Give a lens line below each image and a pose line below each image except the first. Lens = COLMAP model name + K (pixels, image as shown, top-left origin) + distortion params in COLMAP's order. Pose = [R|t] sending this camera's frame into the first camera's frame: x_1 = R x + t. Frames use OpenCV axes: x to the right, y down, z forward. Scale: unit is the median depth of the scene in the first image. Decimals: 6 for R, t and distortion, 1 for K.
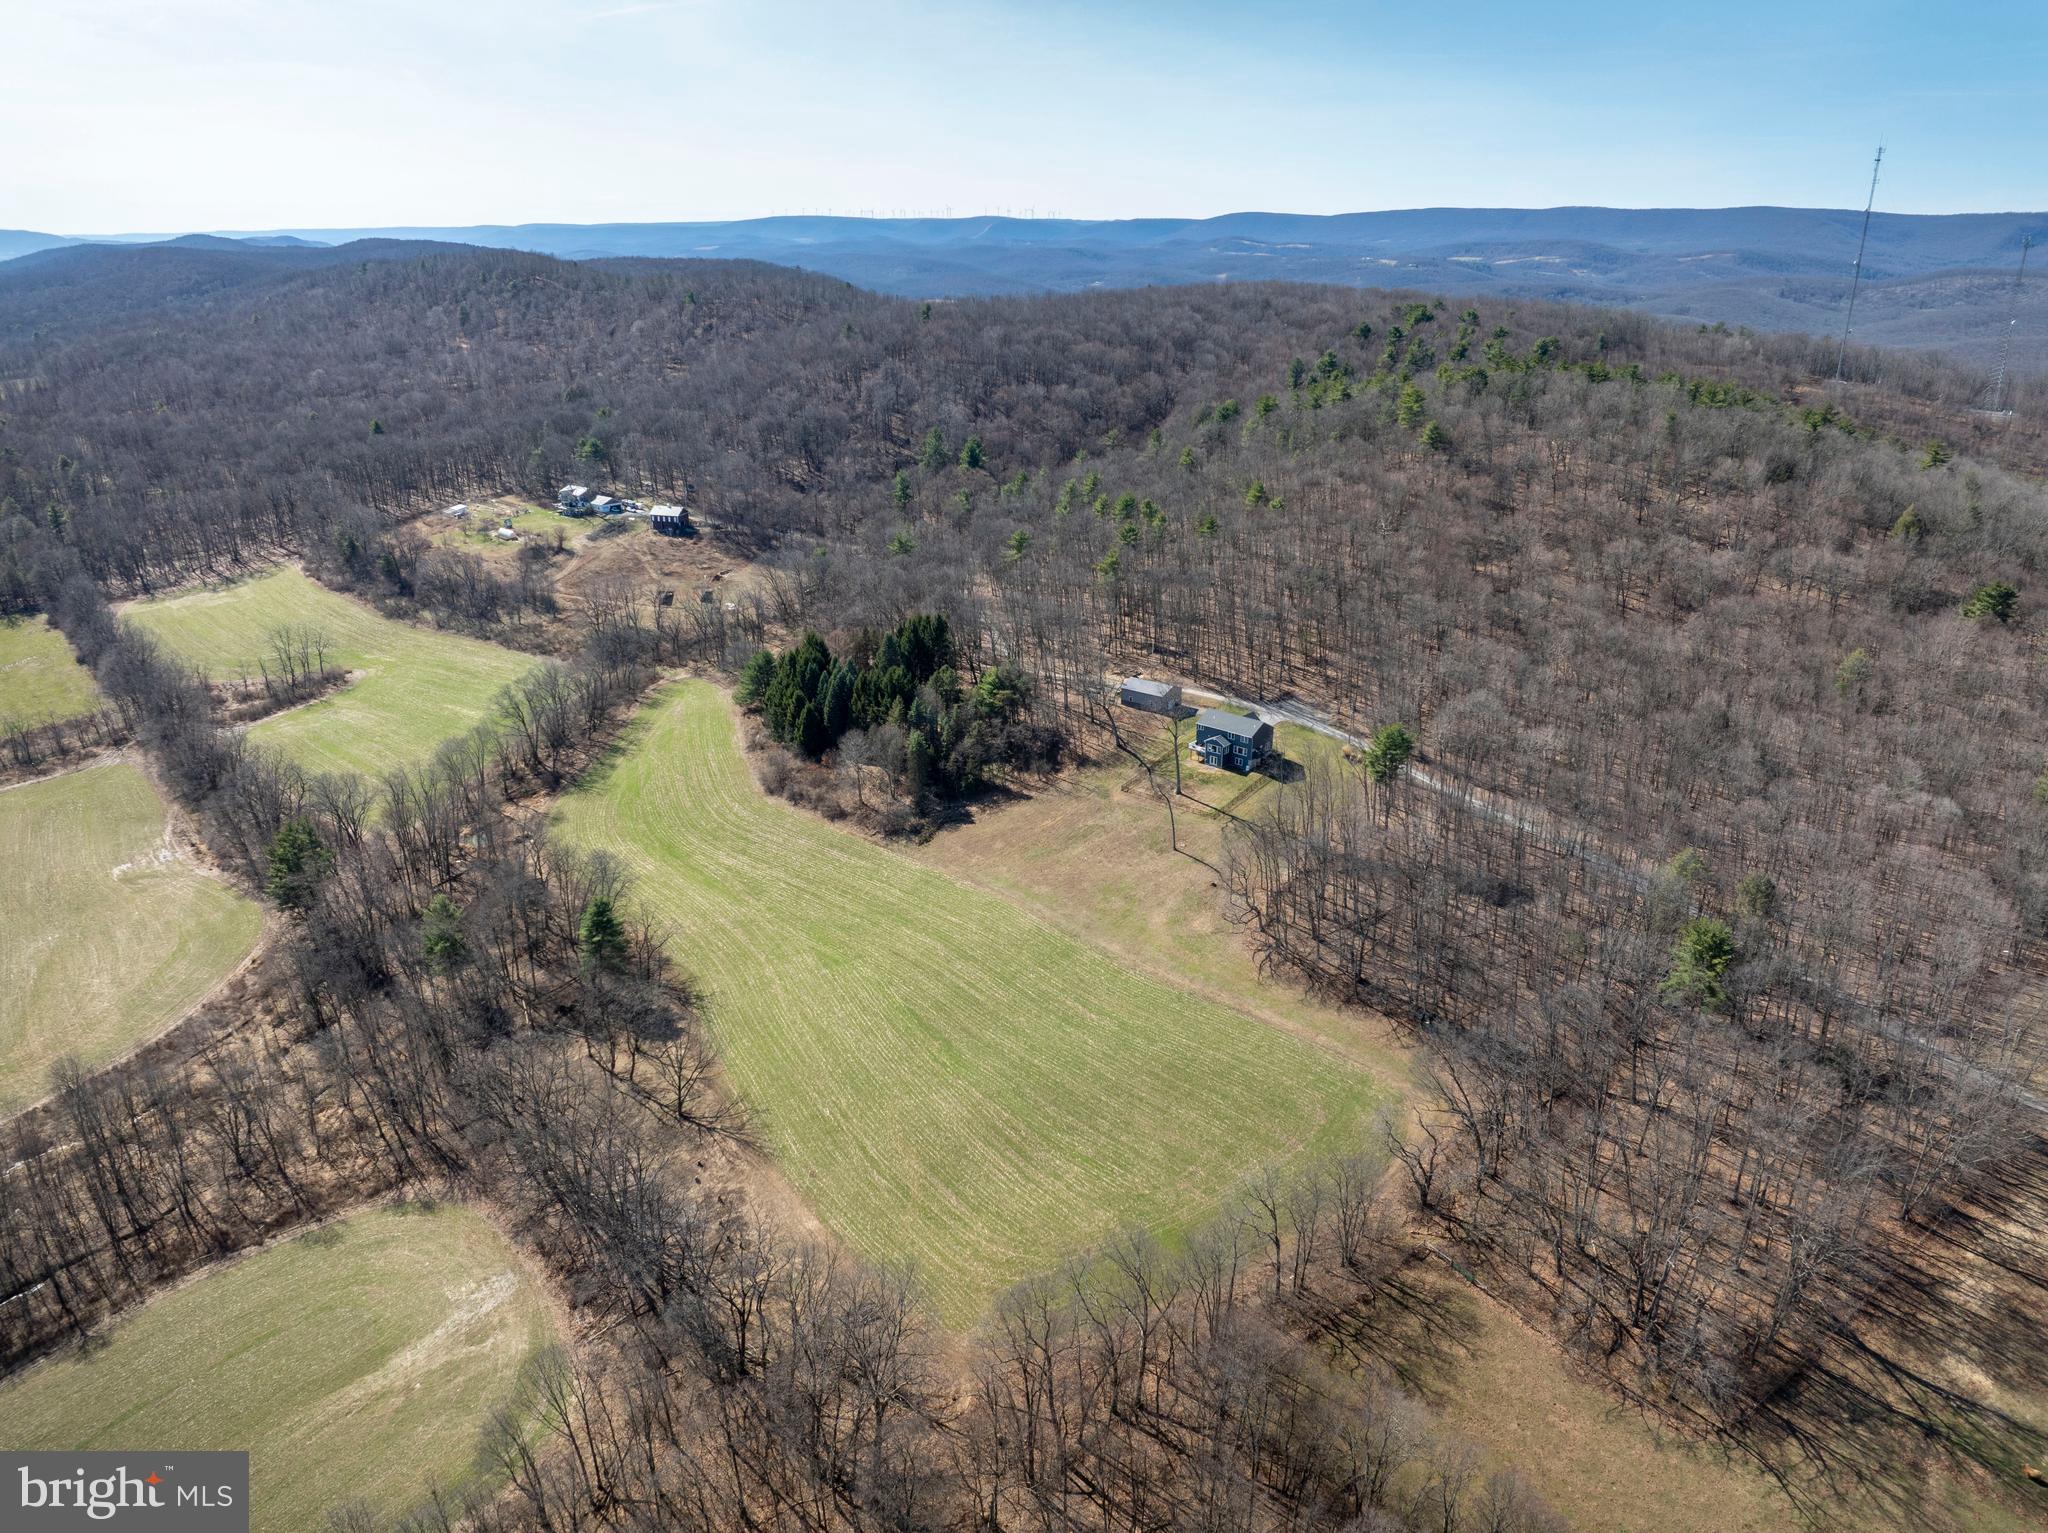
lens RADIAL K [[1443.3, 0, 1018.5], [0, 1443.3, 758.2], [0, 0, 1]] dist [-0.038629, 0.004964]
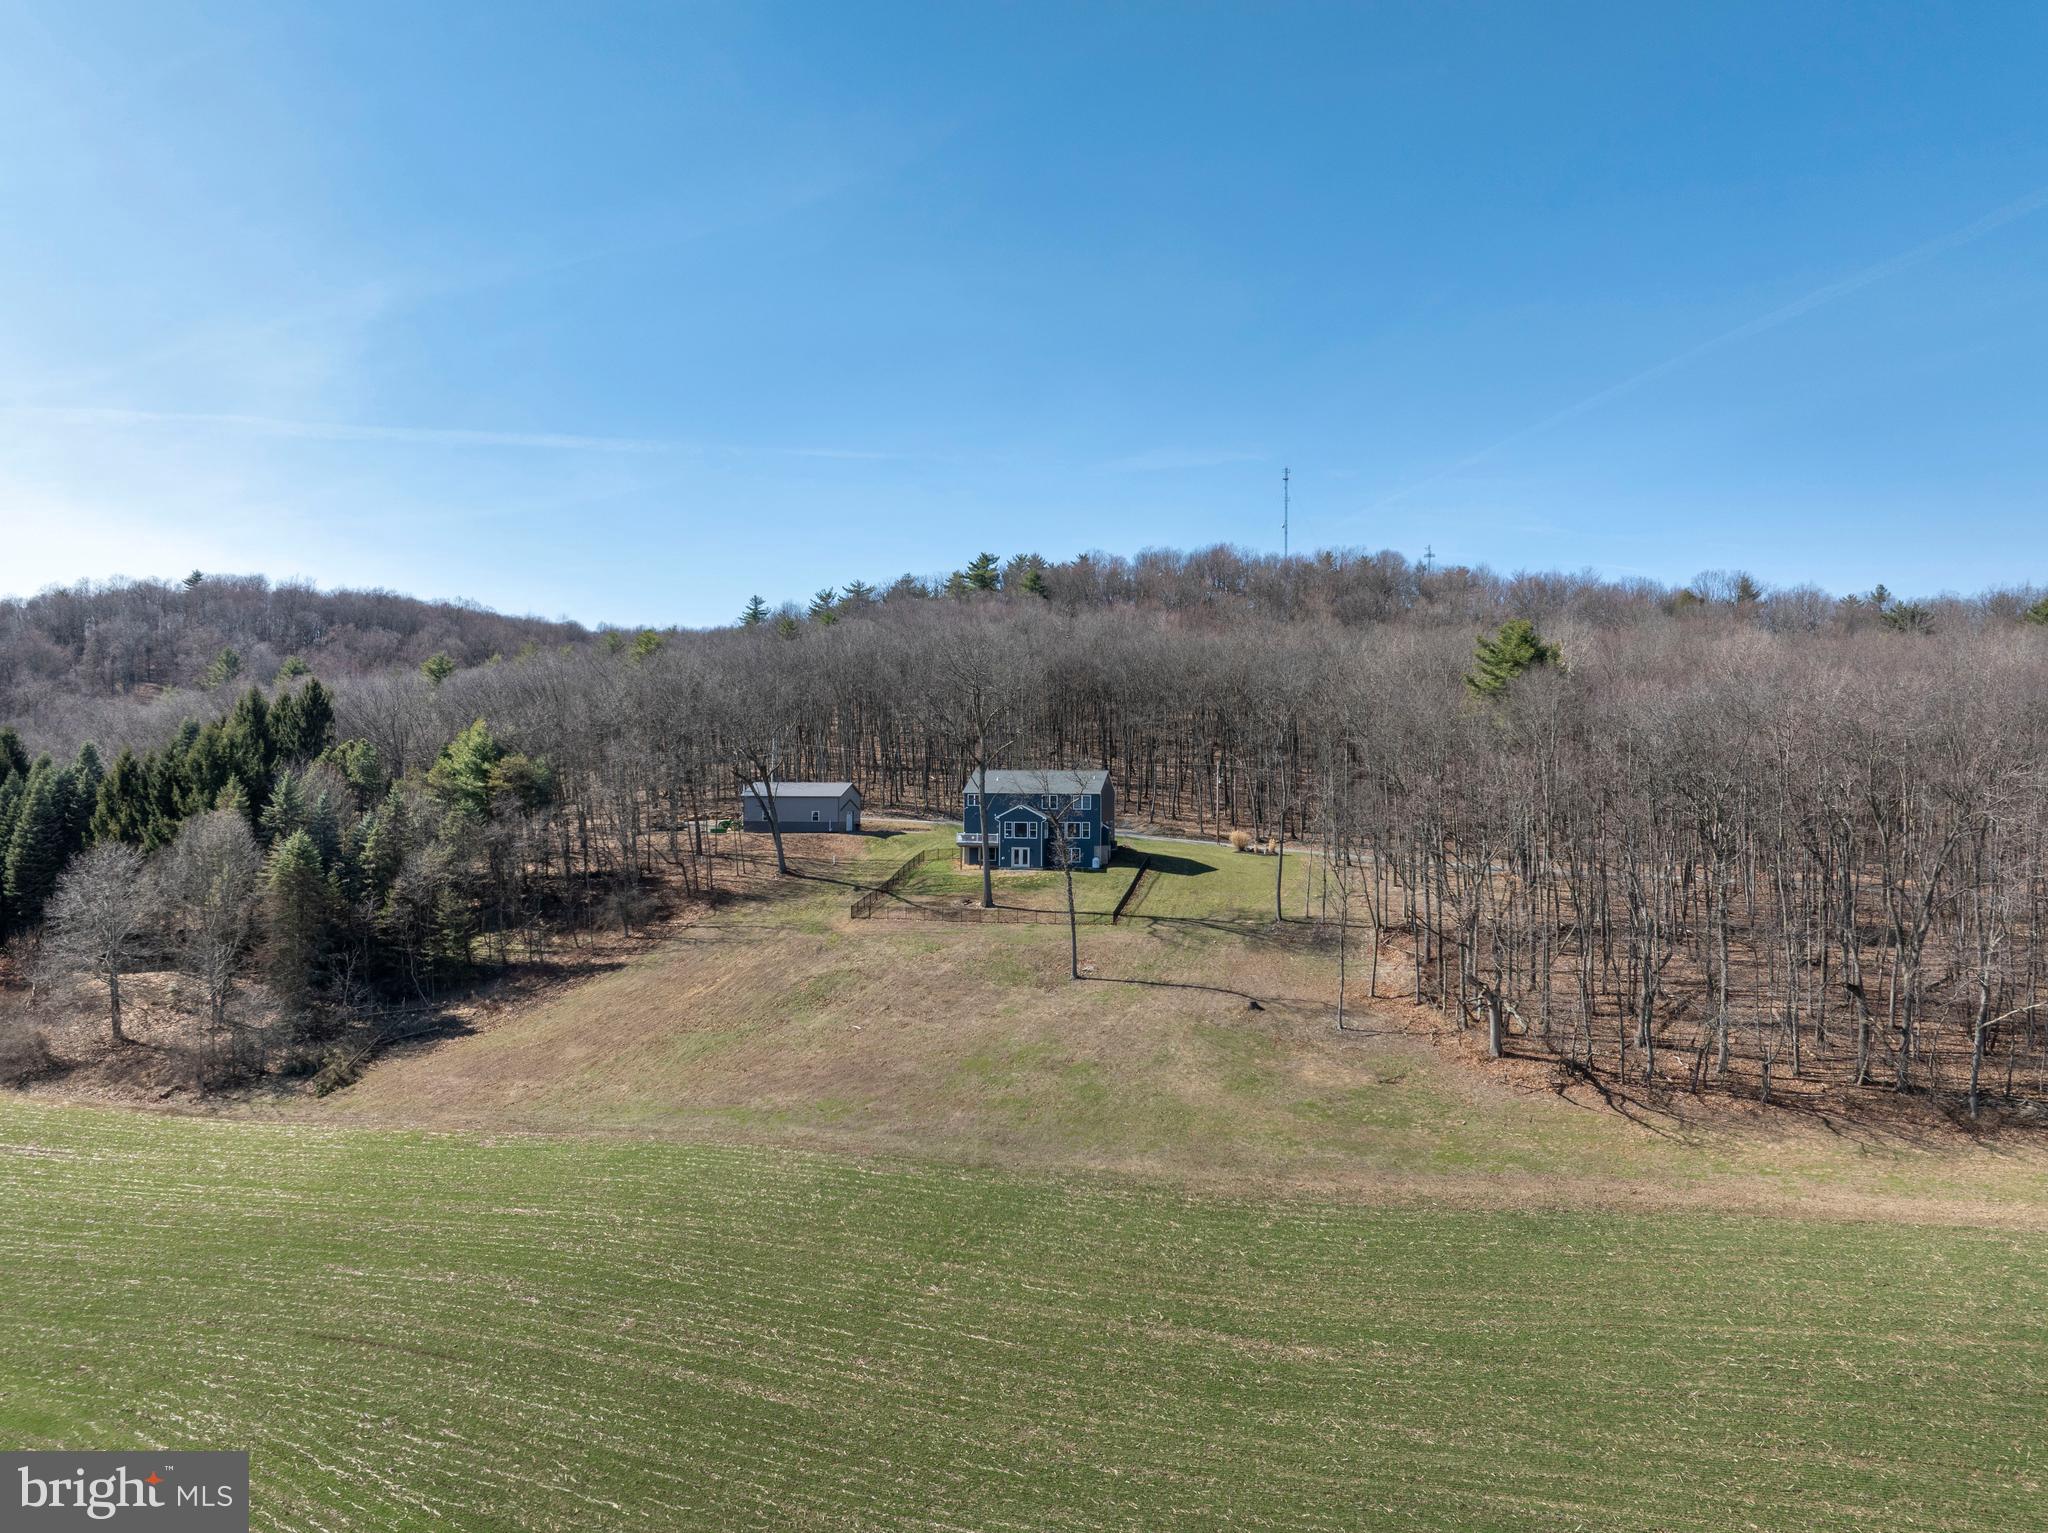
lens RADIAL K [[1443.3, 0, 1027.5], [0, 1443.3, 765.6], [0, 0, 1]] dist [-0.038629, 0.004964]
pose [[0.877940, 0.011600, 0.478630, -0.081178], [0.161981, 0.933556, -0.319742, 0.117877], [-0.450537, 0.358243, 0.817727, 0.591697]]
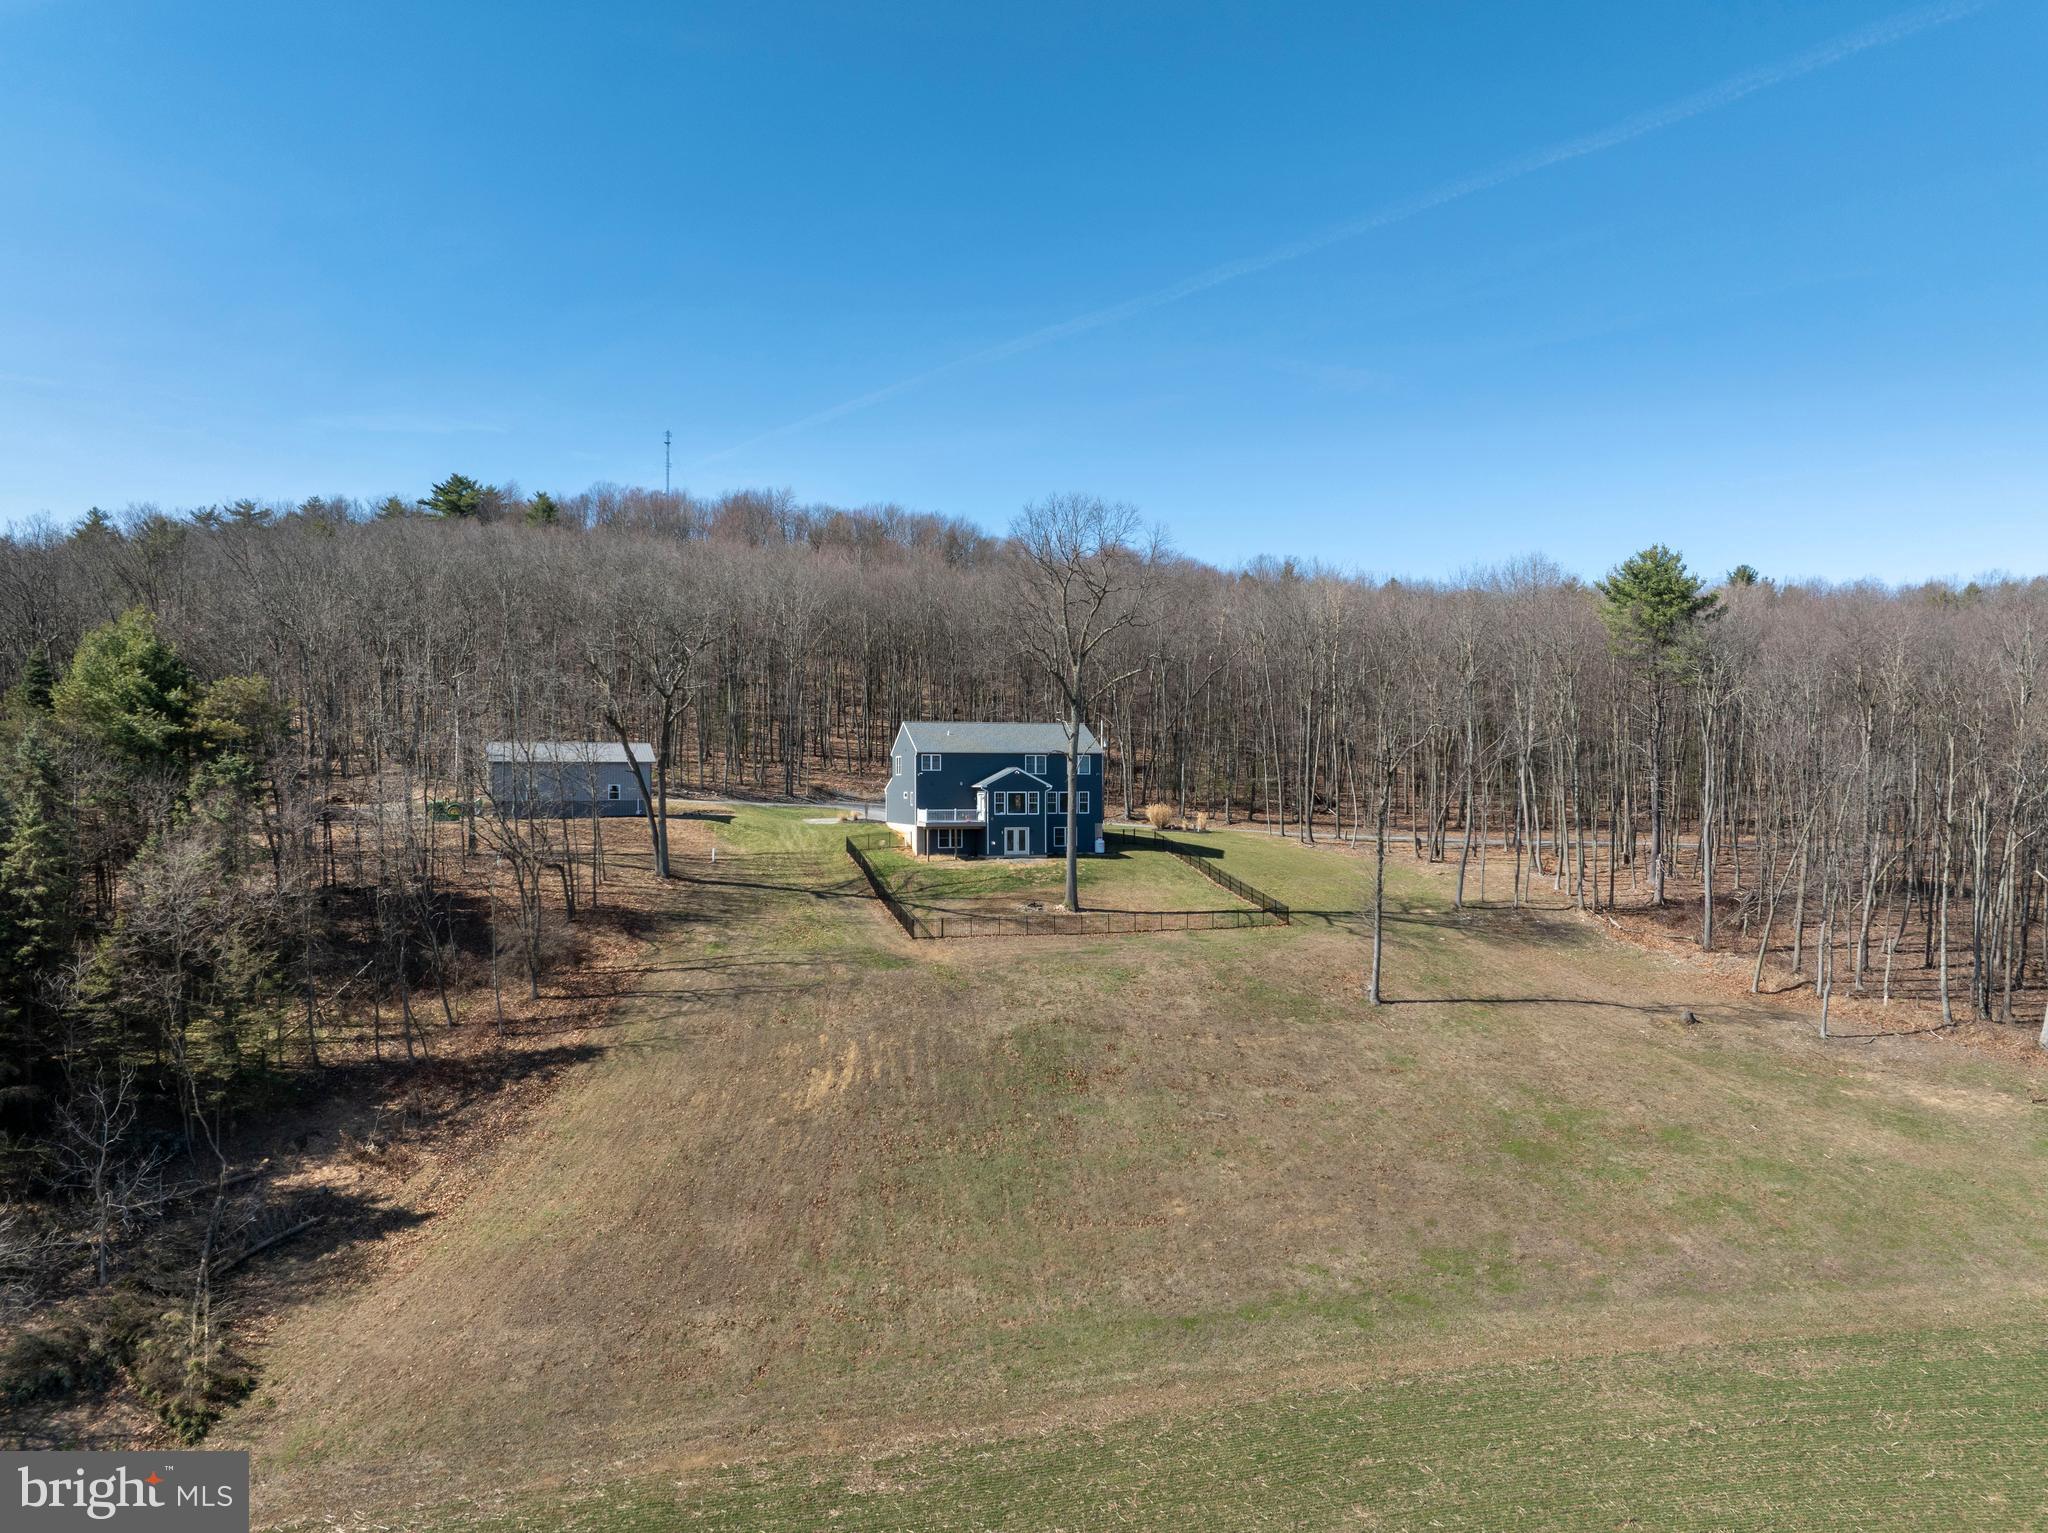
lens RADIAL K [[1443.3, 0, 1034.9], [0, 1443.3, 769.0], [0, 0, 1]] dist [-0.038629, 0.004964]
pose [[0.513582, 0.008669, 0.857996, -0.141080], [0.301432, 0.934391, -0.189873, 0.047790], [-0.803350, 0.356143, 0.477274, 0.807503]]
